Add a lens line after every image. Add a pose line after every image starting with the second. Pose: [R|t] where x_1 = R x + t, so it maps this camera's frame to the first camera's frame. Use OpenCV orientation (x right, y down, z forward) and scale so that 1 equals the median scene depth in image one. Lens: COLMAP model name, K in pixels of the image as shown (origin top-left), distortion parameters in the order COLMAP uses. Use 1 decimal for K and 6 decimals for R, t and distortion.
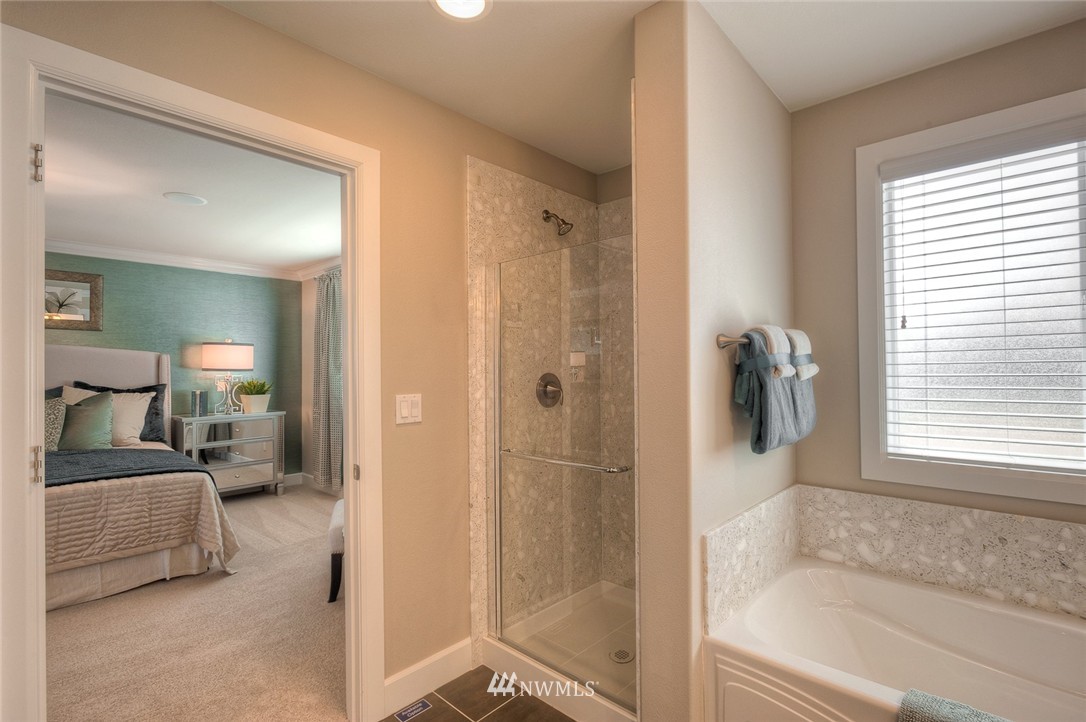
lens RADIAL K [[505.6, 0, 543.0], [0, 505.6, 361.0], [0, 0, 1]] dist [0.002921, 0.000515]
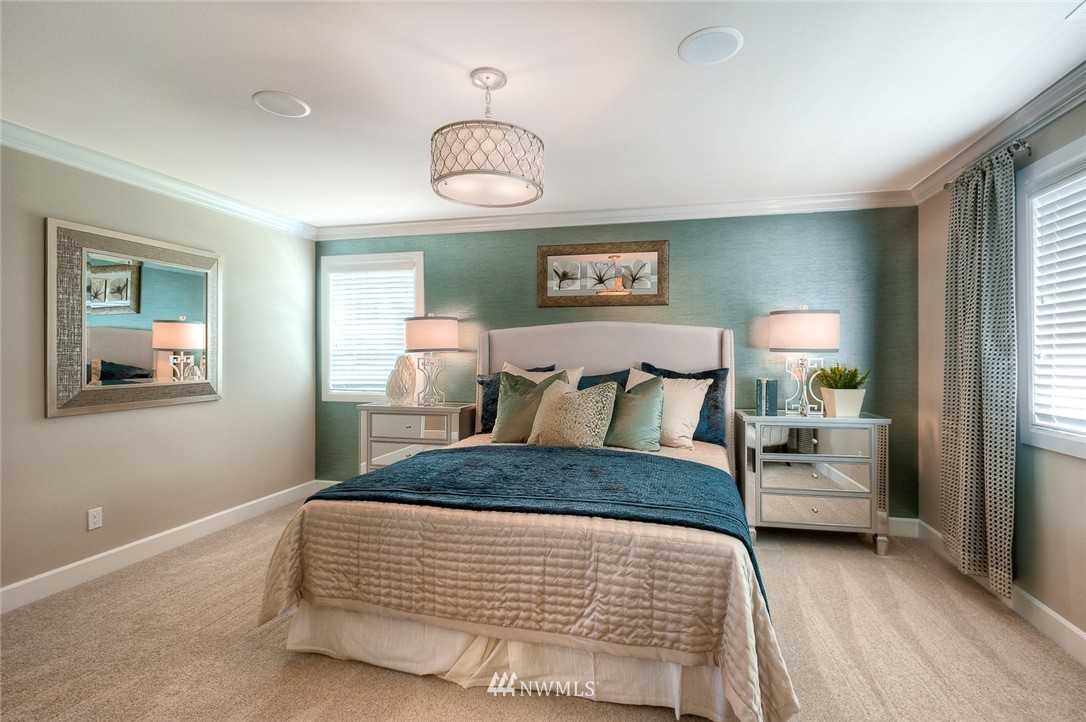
lens RADIAL K [[513.2, 0, 568.2], [0, 513.2, 358.0], [0, 0, 1]] dist [-0.000849, 0.000330]
pose [[0.519095, 0.011502, -0.854639, -0.214656], [0.011156, 0.999733, 0.020231, 0.011666], [0.854644, -0.020036, 0.518828, 0.408582]]
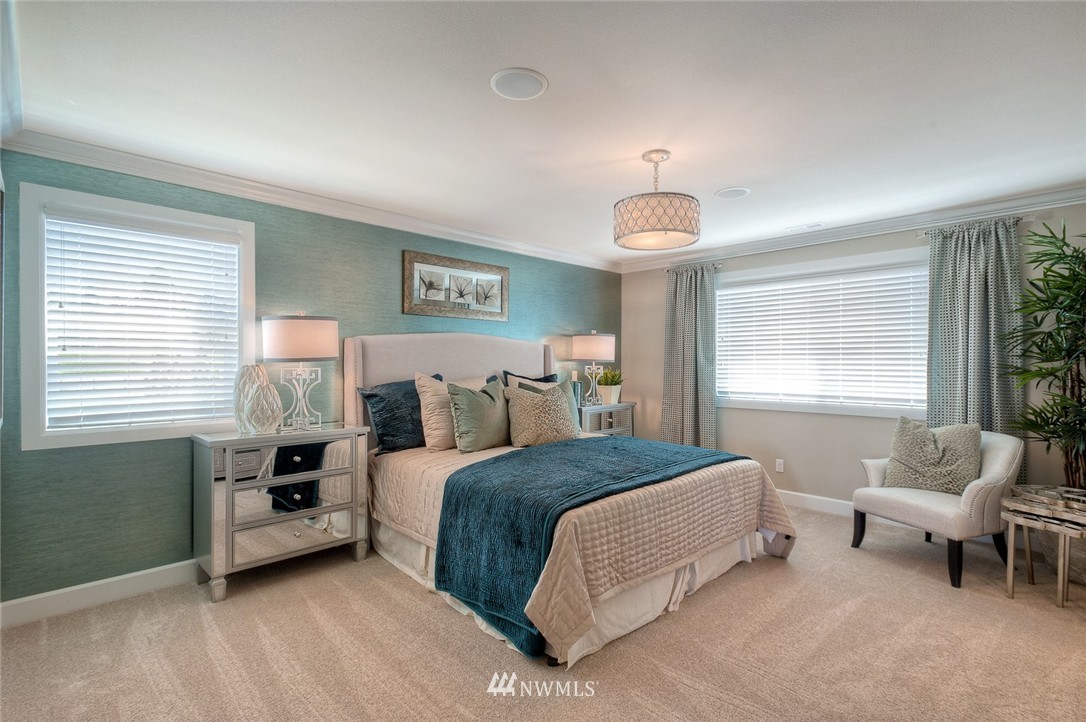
lens RADIAL K [[513.2, 0, 568.2], [0, 513.2, 358.0], [0, 0, 1]] dist [-0.000849, 0.000330]
pose [[0.999962, 0.005408, 0.006813, -0.758837], [-0.005452, 0.999964, 0.006509, 0.006093], [-0.006777, -0.006545, 0.999956, -0.032285]]
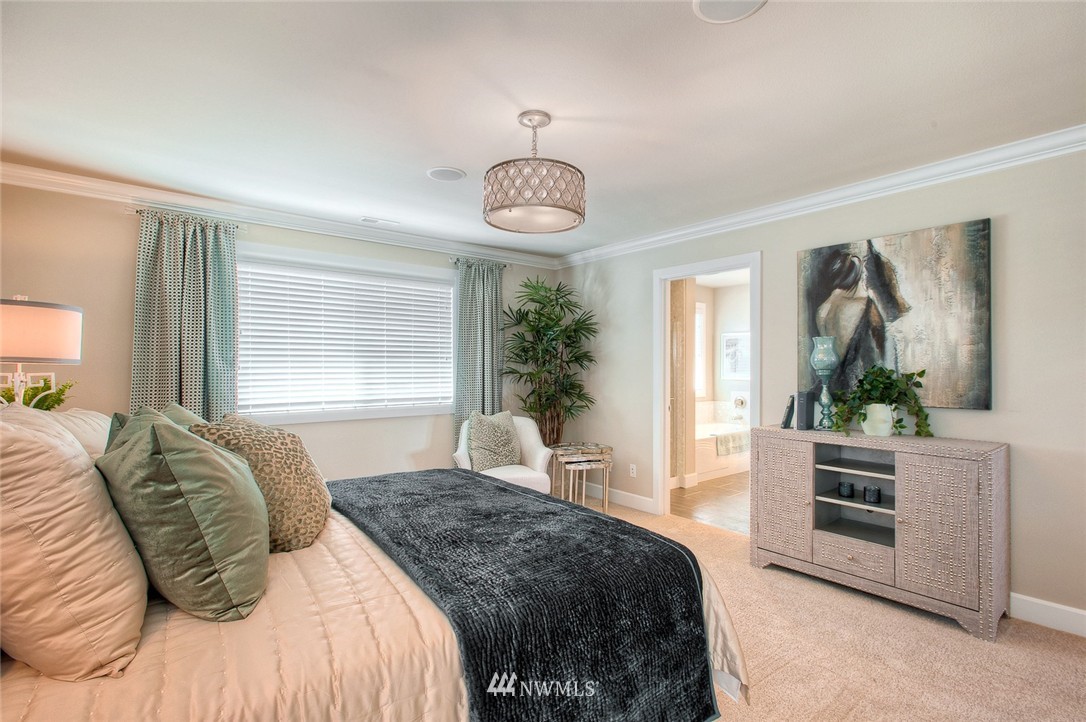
lens RADIAL K [[505.6, 0, 543.0], [0, 505.6, 361.0], [0, 0, 1]] dist [0.002921, 0.000515]
pose [[0.123096, 0.011354, 0.992330, -1.147456], [-0.018442, 0.999788, -0.009152, 0.012802], [-0.992223, -0.017174, 0.123279, 0.515969]]
